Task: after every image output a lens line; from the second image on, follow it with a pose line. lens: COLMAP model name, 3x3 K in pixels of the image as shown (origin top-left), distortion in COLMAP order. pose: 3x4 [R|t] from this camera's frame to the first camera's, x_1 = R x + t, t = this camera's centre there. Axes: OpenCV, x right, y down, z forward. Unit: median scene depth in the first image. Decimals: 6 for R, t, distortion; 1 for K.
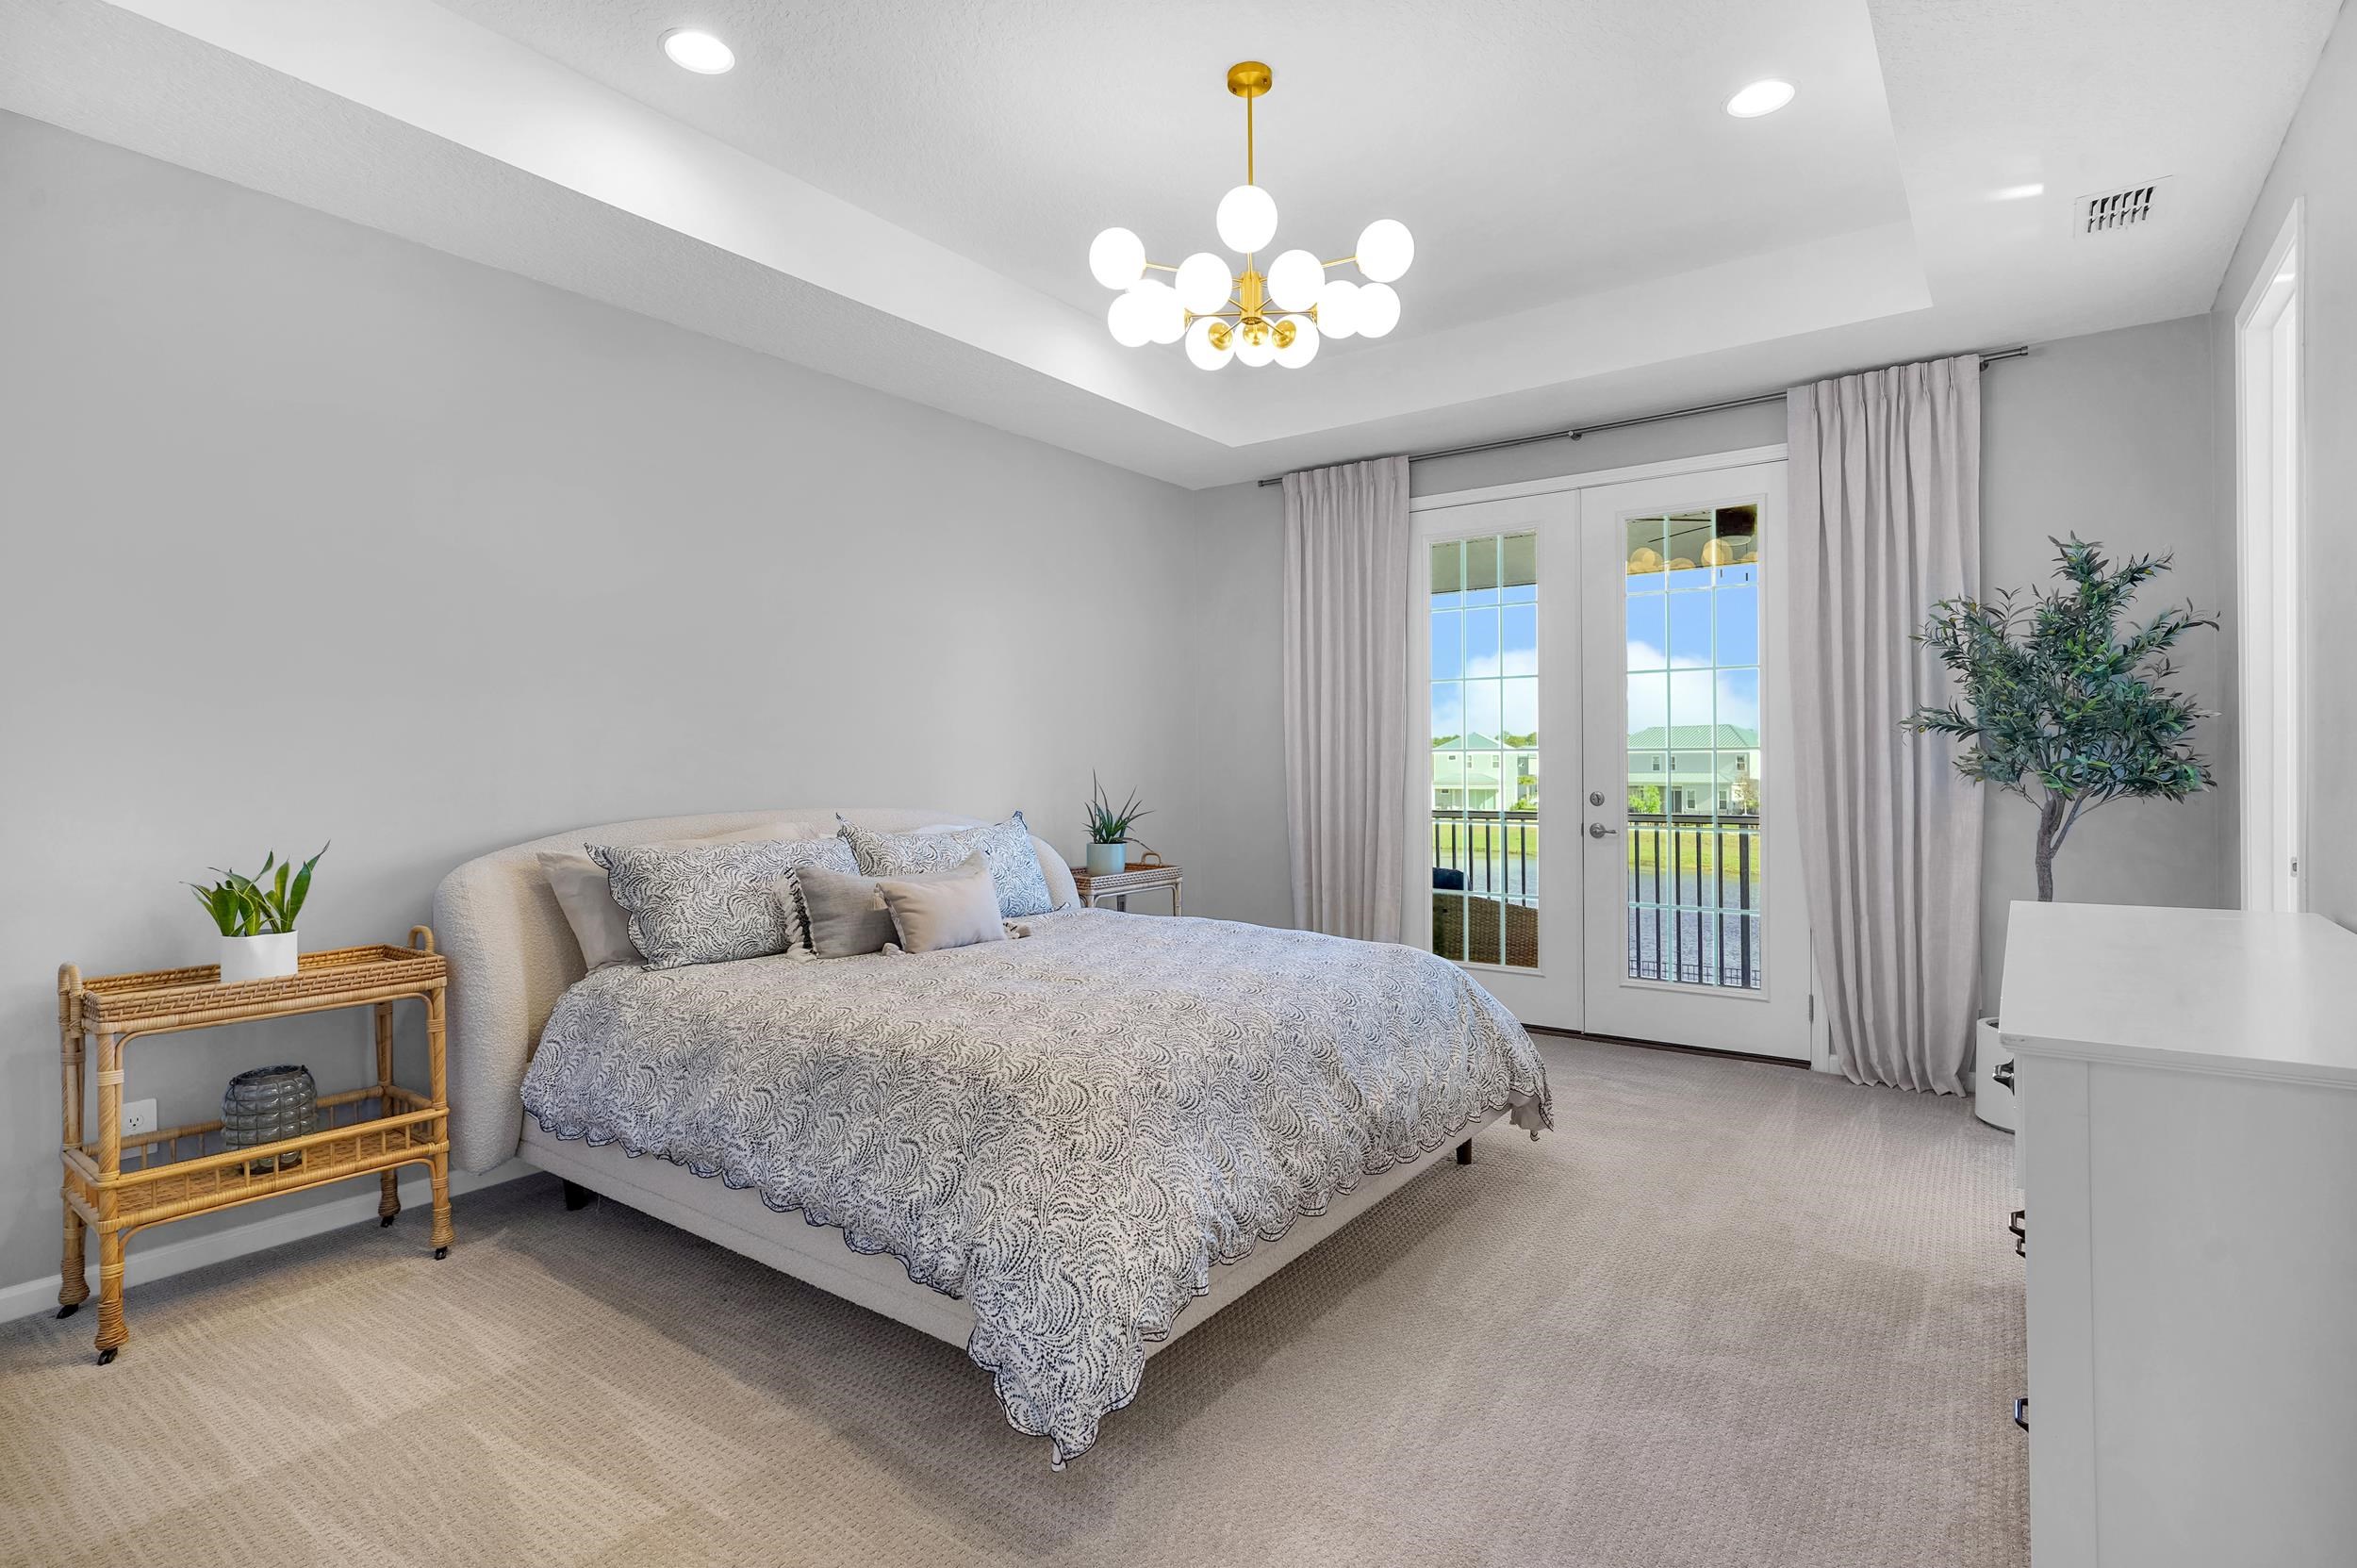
lens RADIAL K [[1132.2, 0, 1182.8], [0, 1132.2, 769.8], [0, 0, 1]] dist [-0.006467, 0.004603]
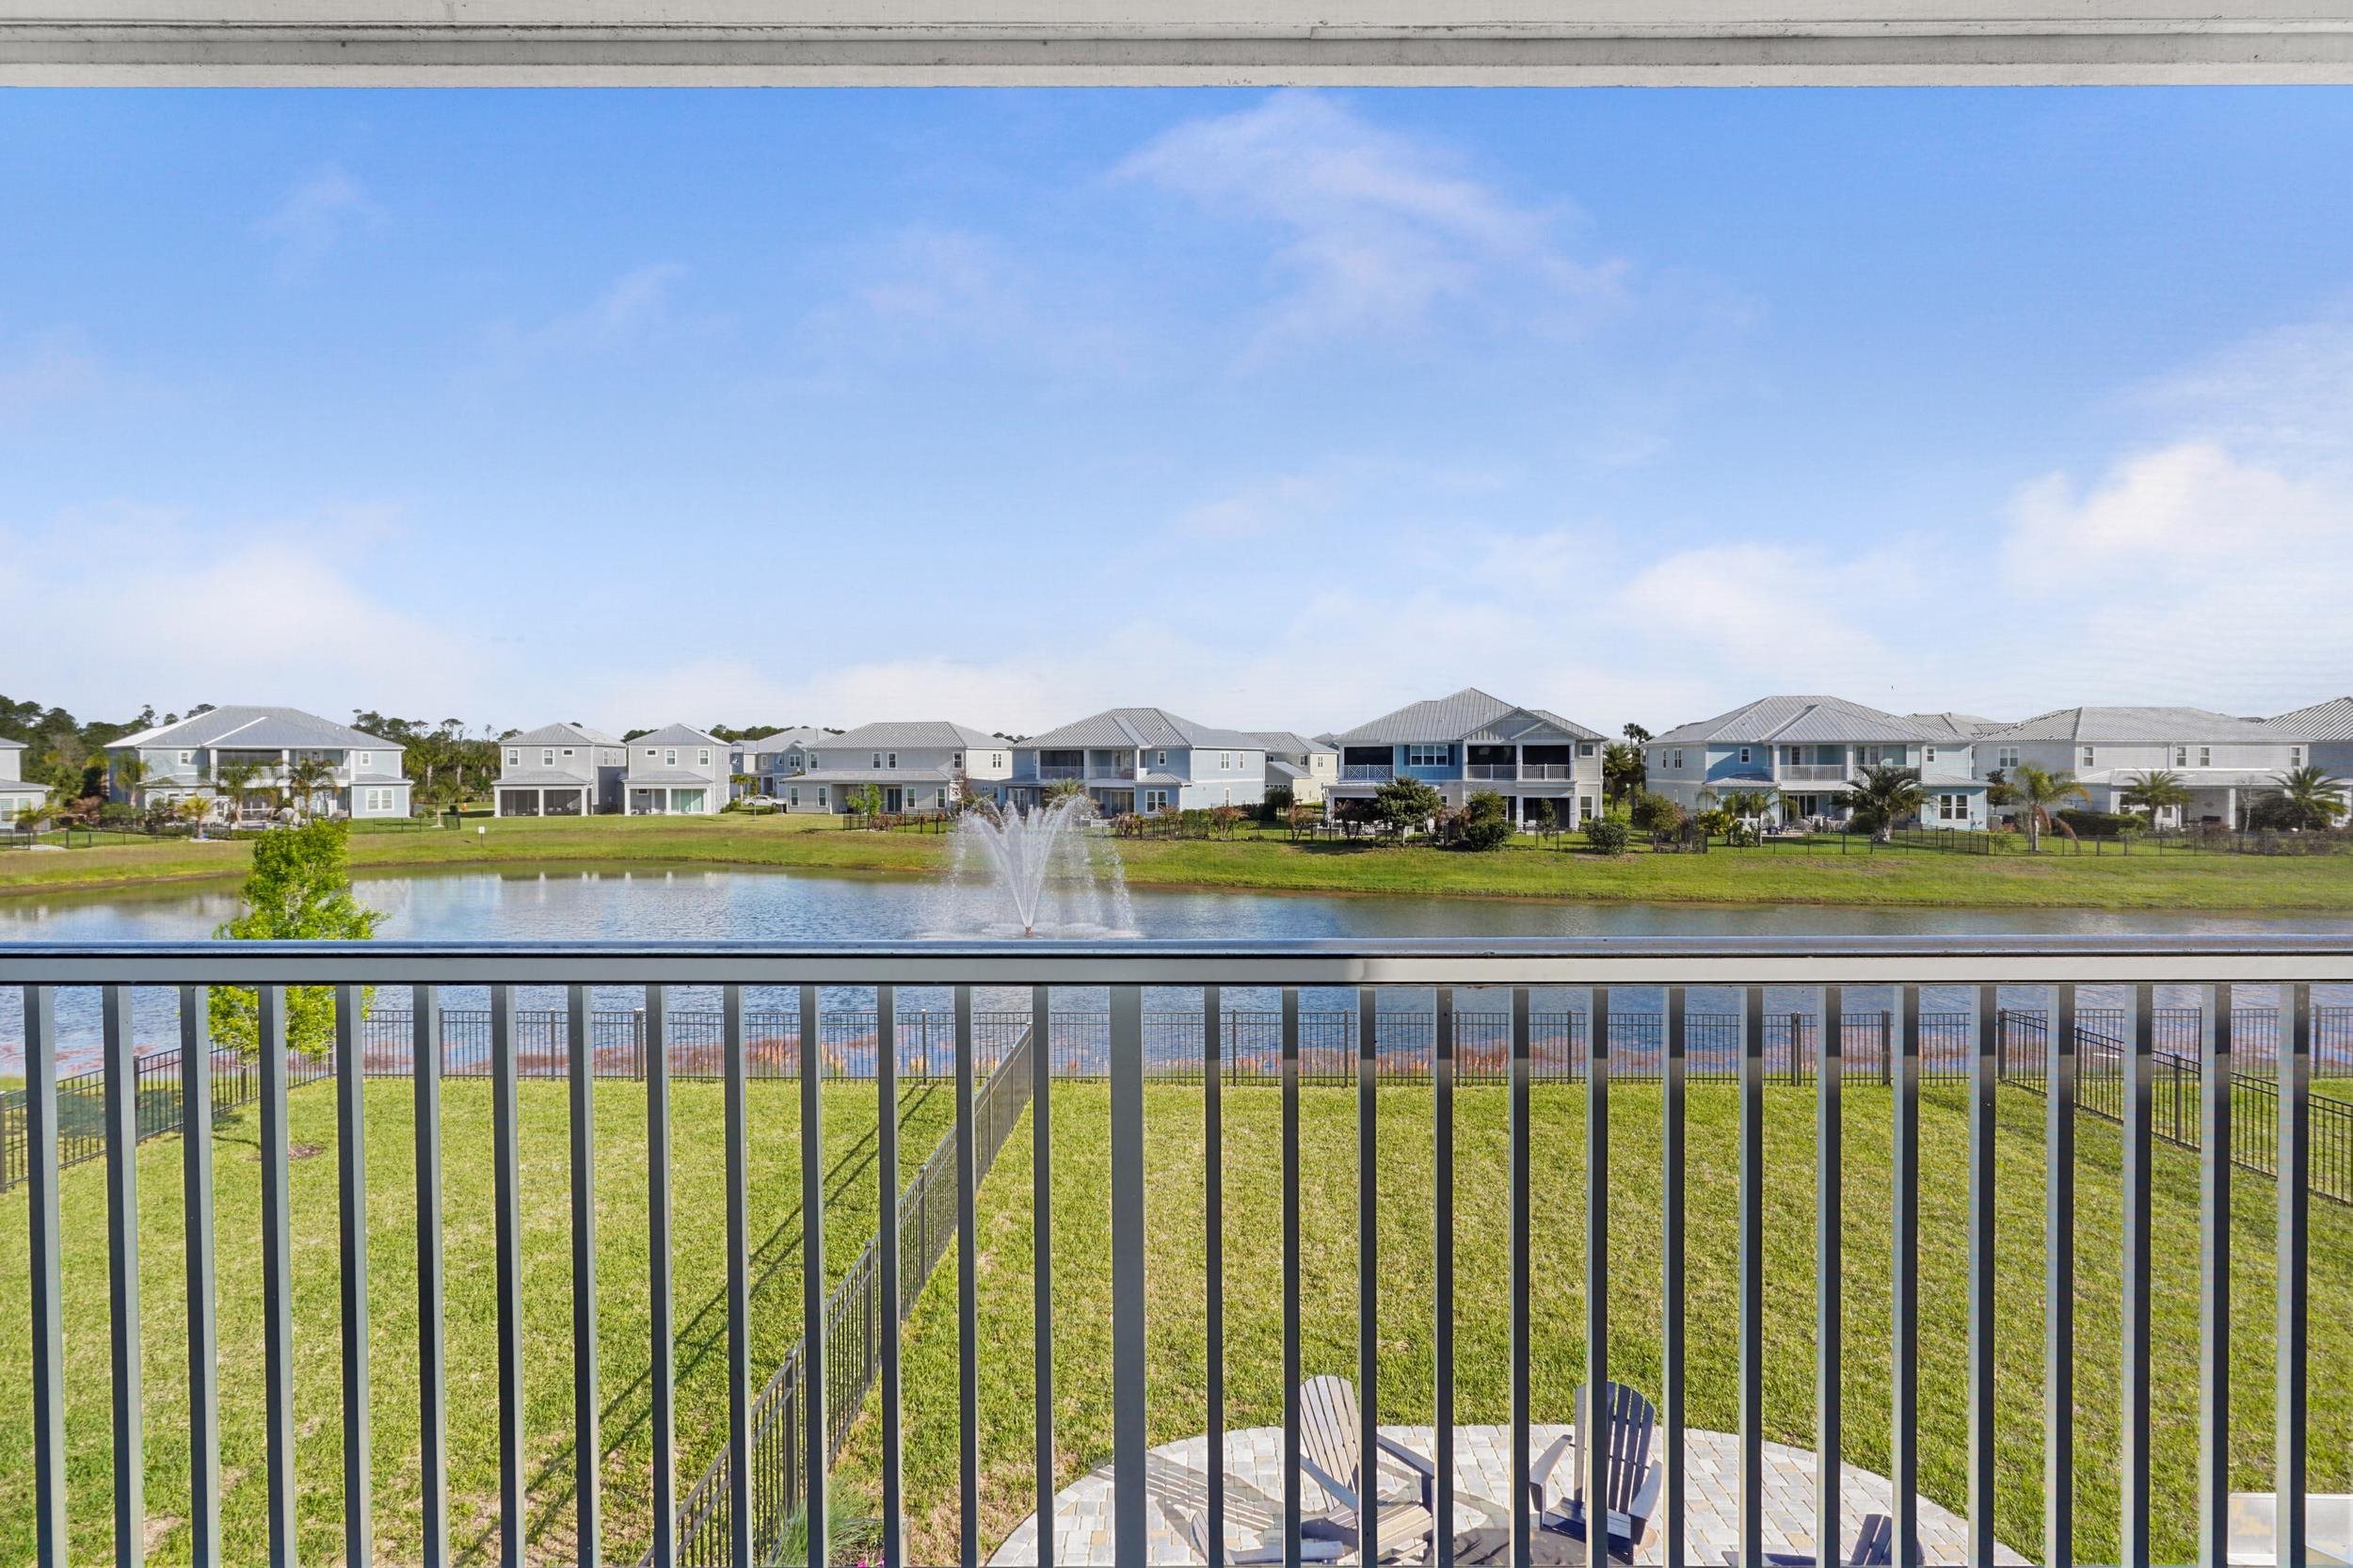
lens RADIAL K [[1219.8, 0, 1172.3], [0, 1219.8, 767.4], [0, 0, 1]] dist [-0.002352, 0.003074]
pose [[0.806101, 0.000649, 0.591778, 0.428804], [-0.000985, 0.999999, 0.000245, -0.007519], [-0.591778, -0.000780, 0.806101, 0.931307]]
